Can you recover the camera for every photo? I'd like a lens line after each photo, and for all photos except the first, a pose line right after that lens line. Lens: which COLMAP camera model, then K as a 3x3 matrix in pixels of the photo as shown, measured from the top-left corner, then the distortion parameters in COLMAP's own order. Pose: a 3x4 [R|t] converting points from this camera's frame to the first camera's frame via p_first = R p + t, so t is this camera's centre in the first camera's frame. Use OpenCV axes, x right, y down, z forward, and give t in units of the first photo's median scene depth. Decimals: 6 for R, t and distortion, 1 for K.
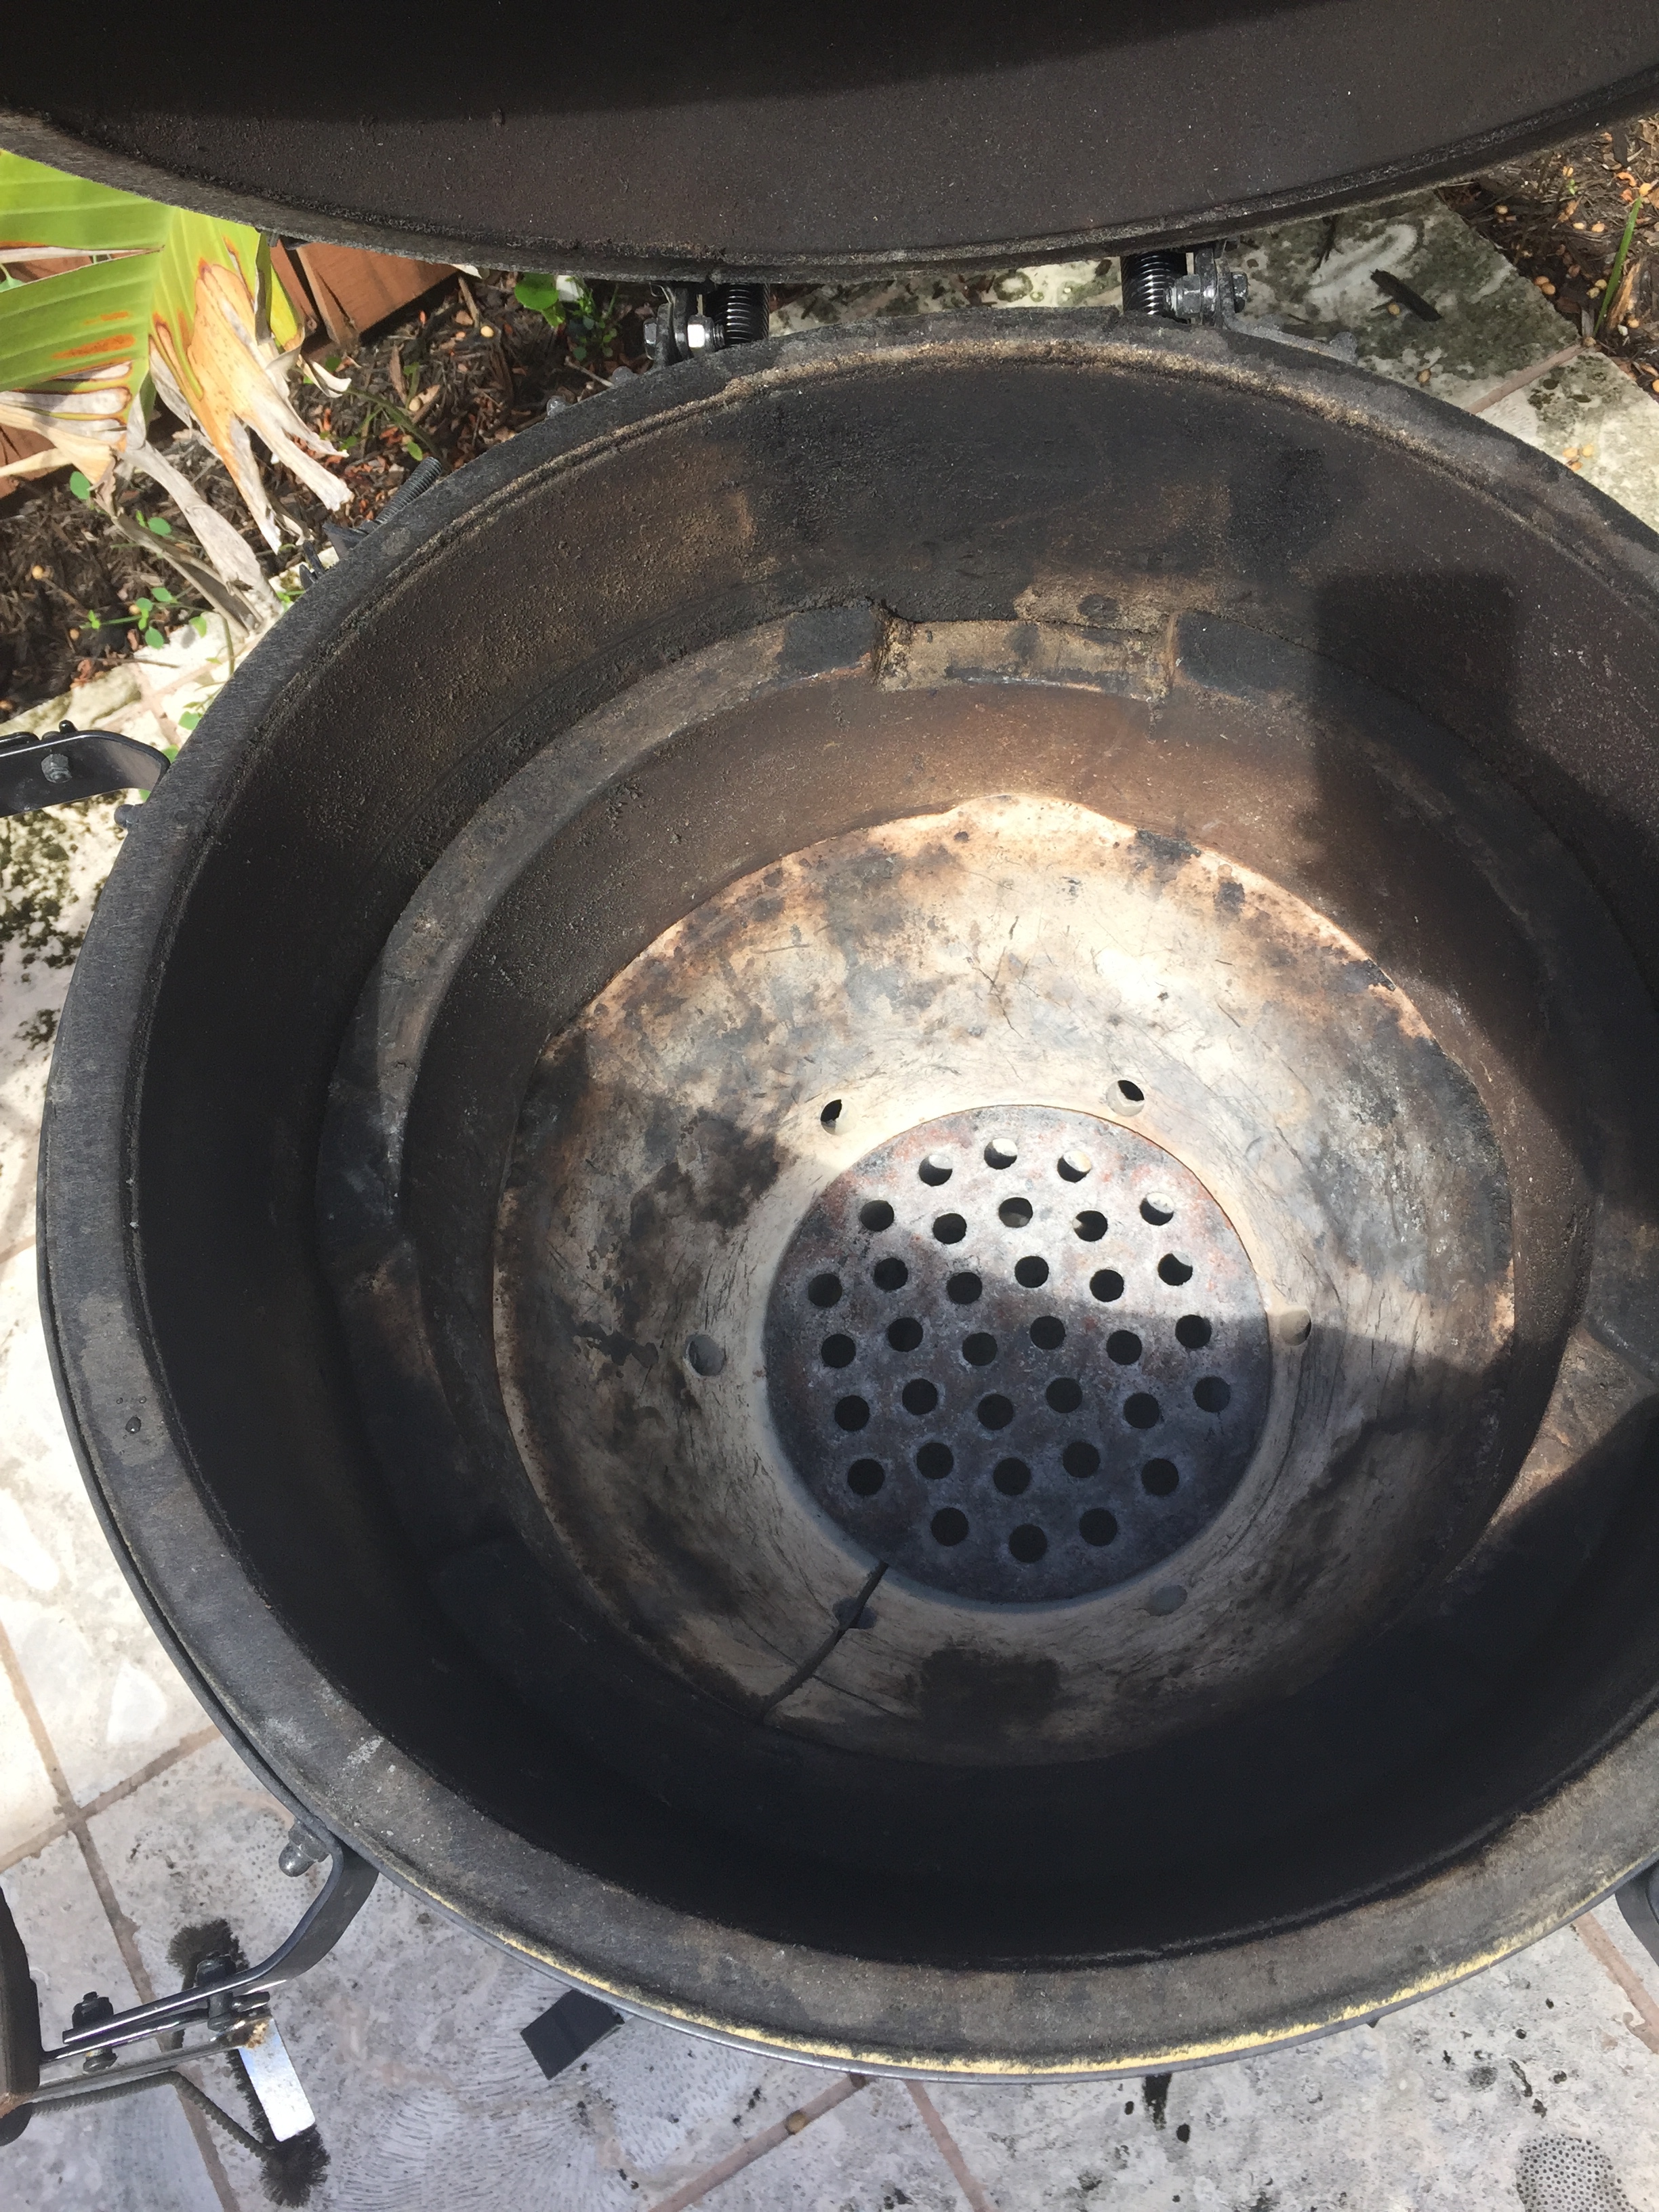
lens RADIAL K [[1906.8, 0, 847.6], [0, 1906.8, 1104.7], [0, 0, 1]] dist [0.071638, -0.119748]
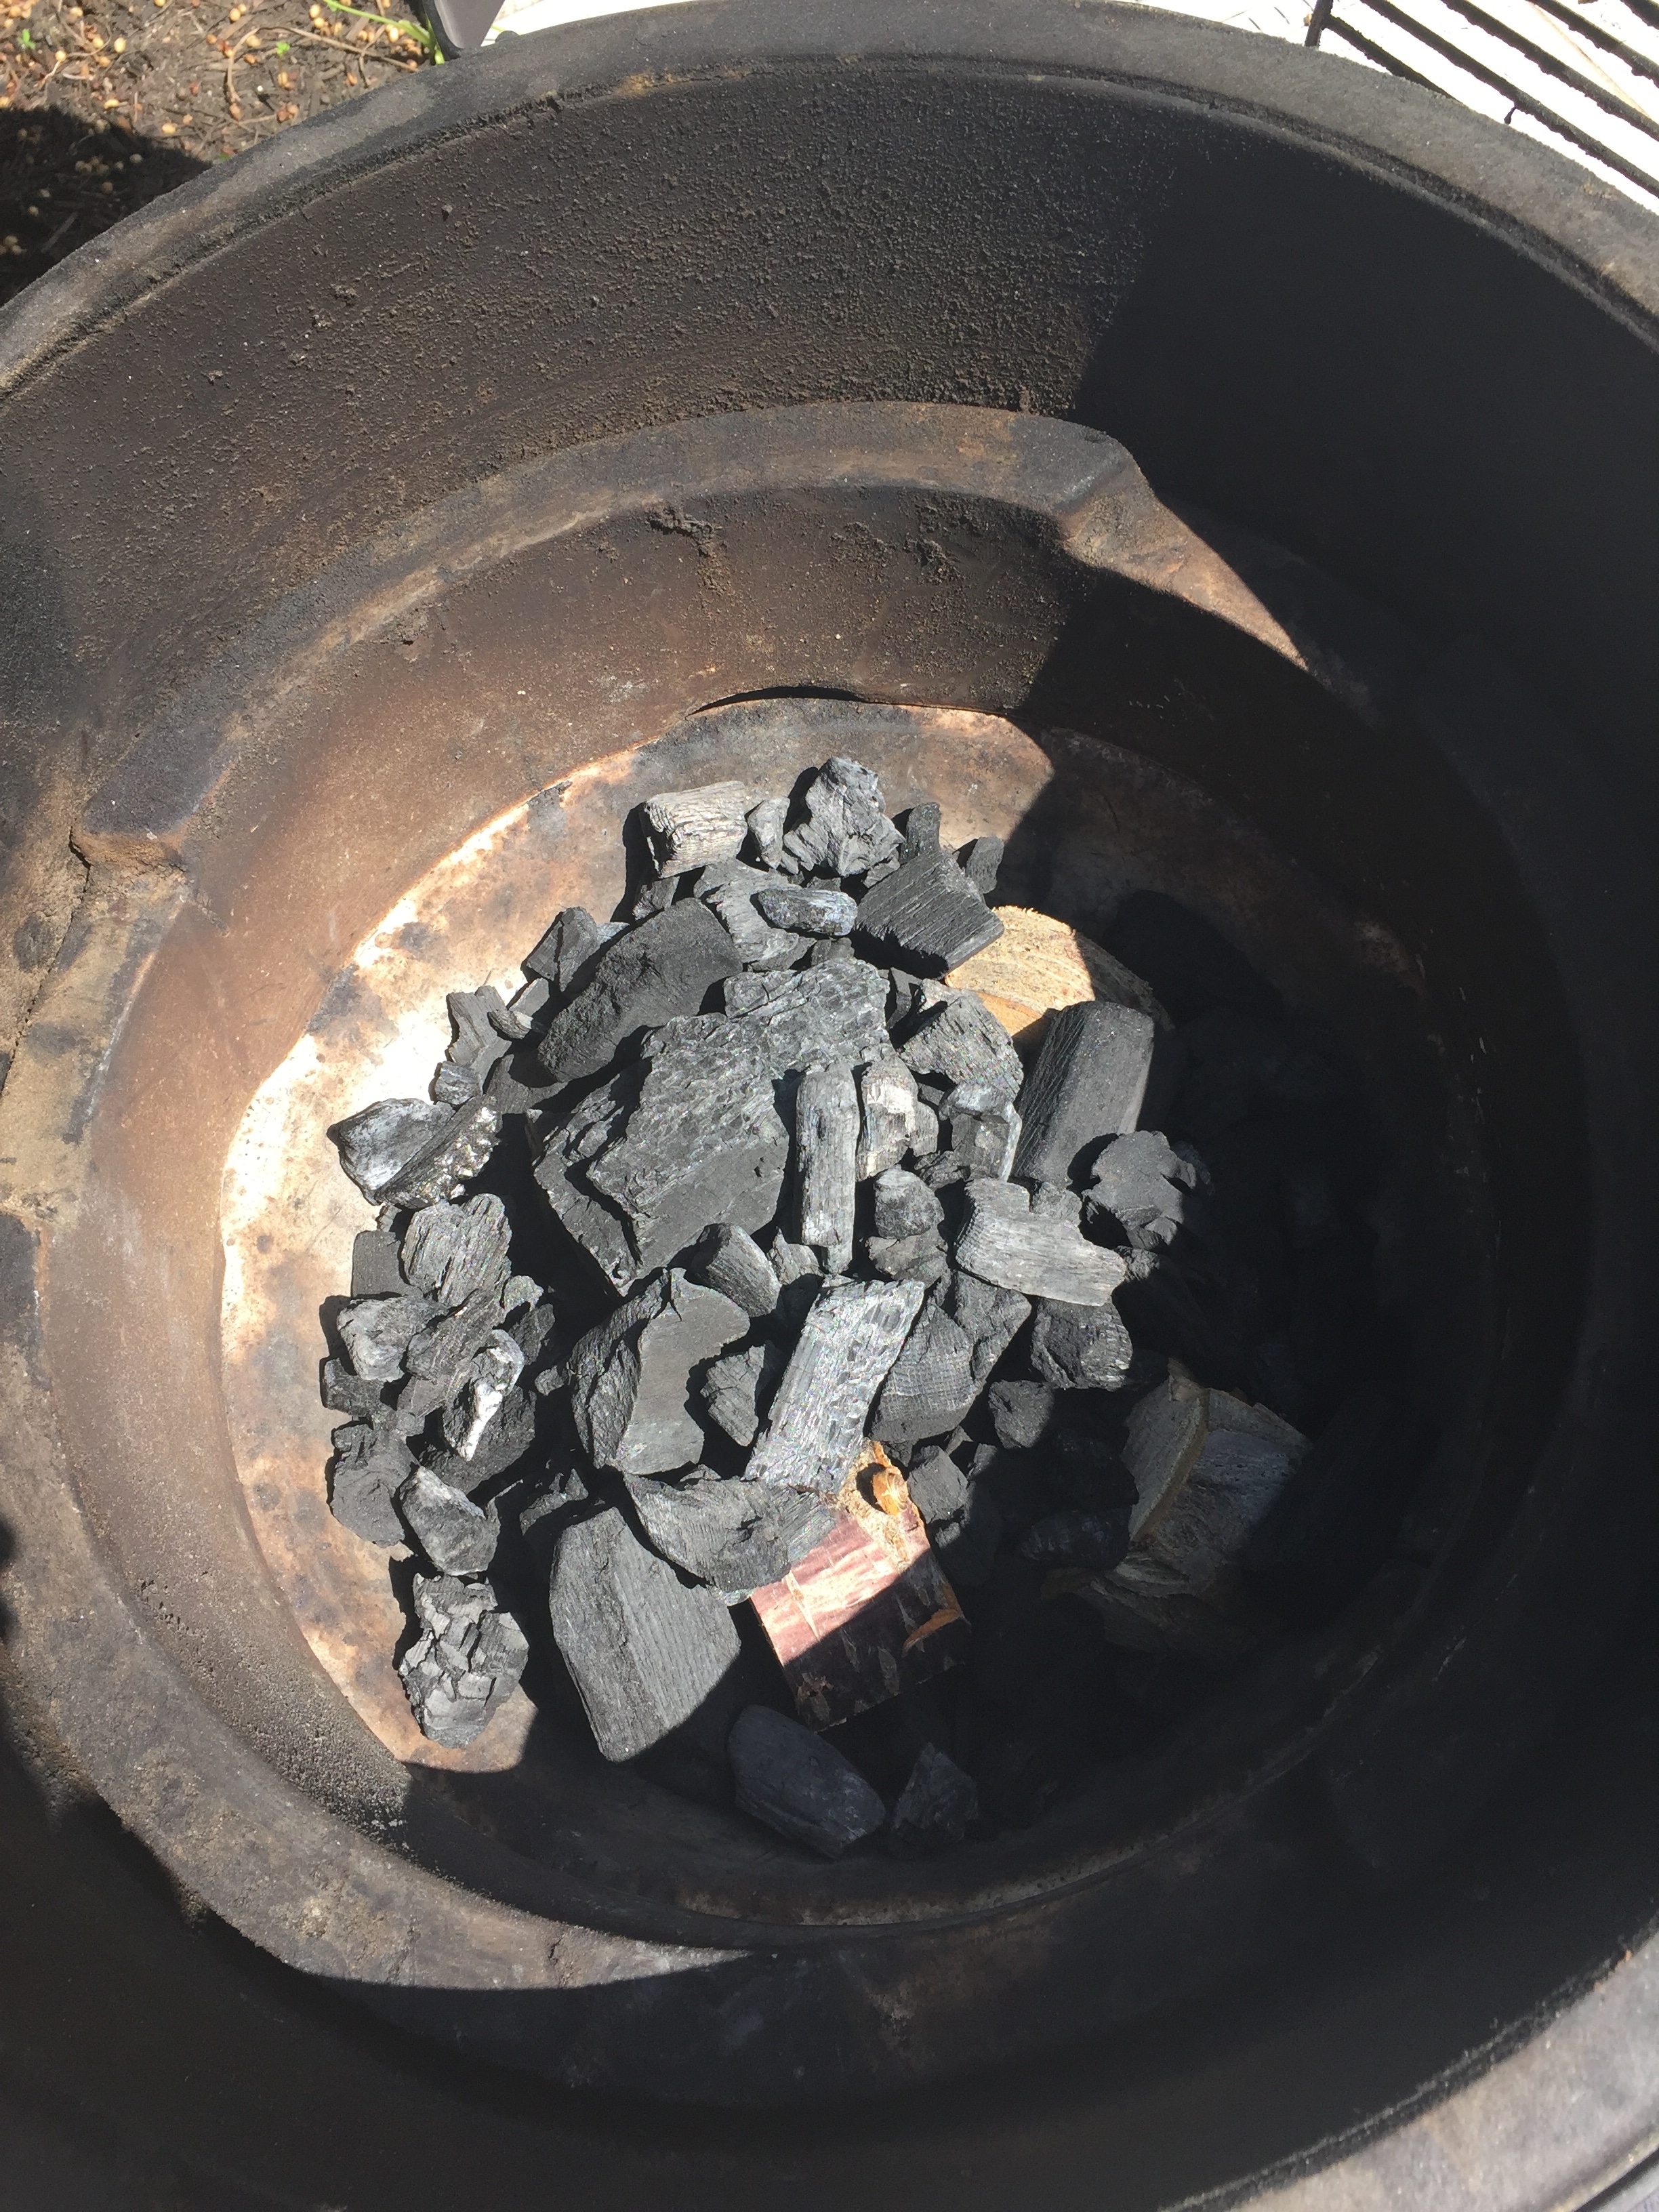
lens RADIAL K [[1906.8, 0, 847.6], [0, 1906.8, 1104.7], [0, 0, 1]] dist [0.071638, -0.119748]
pose [[0.073857, -0.889976, 0.449986, -0.226435], [0.955245, 0.192737, 0.224407, -0.106355], [-0.286446, 0.413273, 0.864381, 0.273283]]
